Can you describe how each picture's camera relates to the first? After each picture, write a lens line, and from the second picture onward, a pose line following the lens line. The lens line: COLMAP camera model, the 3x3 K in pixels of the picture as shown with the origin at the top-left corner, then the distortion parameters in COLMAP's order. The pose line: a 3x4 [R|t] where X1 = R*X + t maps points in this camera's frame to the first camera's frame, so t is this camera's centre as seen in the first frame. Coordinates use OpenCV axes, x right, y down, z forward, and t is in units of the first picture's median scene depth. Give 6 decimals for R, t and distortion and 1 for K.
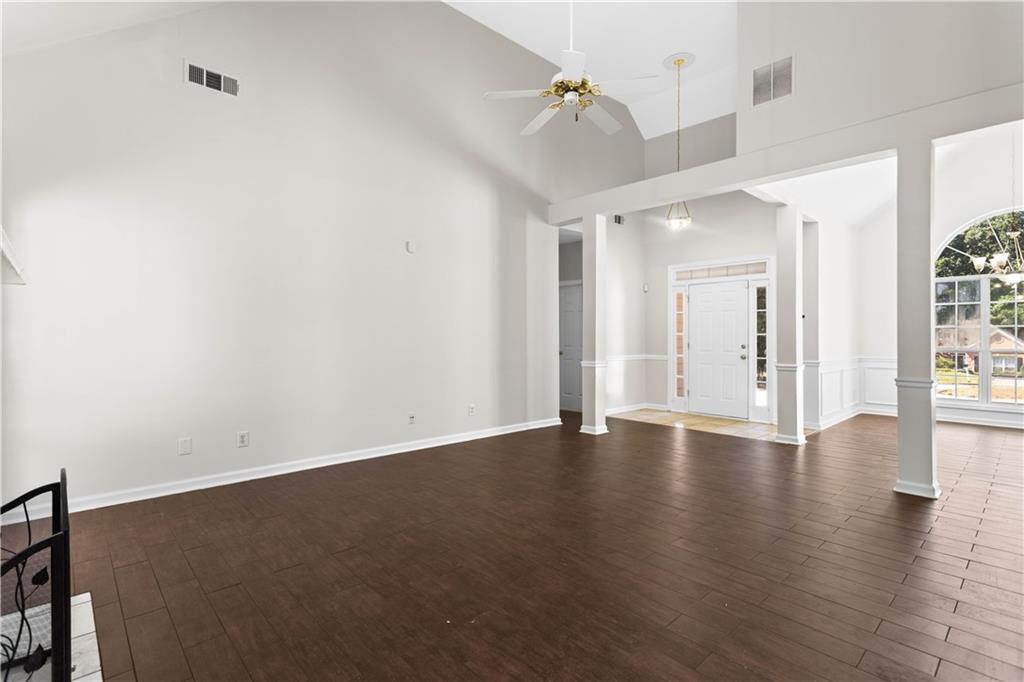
lens RADIAL K [[483.7, 0, 513.2], [0, 483.7, 342.3], [0, 0, 1]] dist [0.010526, -0.000228]
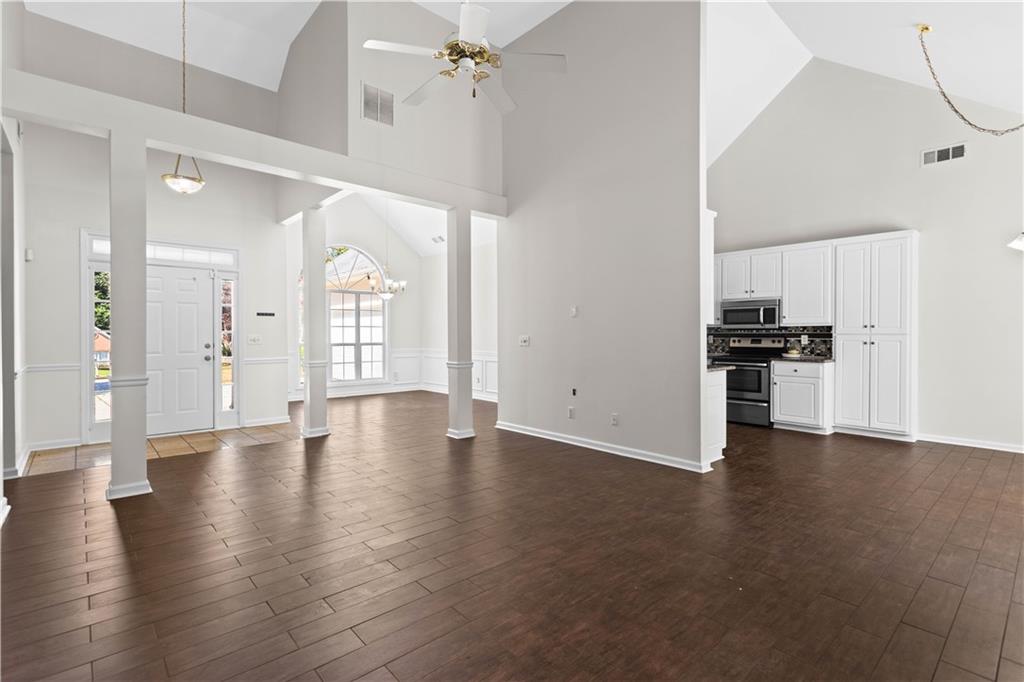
lens RADIAL K [[483.7, 0, 512.9], [0, 483.7, 335.4], [0, 0, 1]] dist [0.010526, -0.000228]
pose [[0.016396, -0.001482, 0.999864, -0.599416], [0.010136, 0.999948, 0.001316, -0.008575], [-0.999814, 0.010113, 0.016410, 0.711108]]
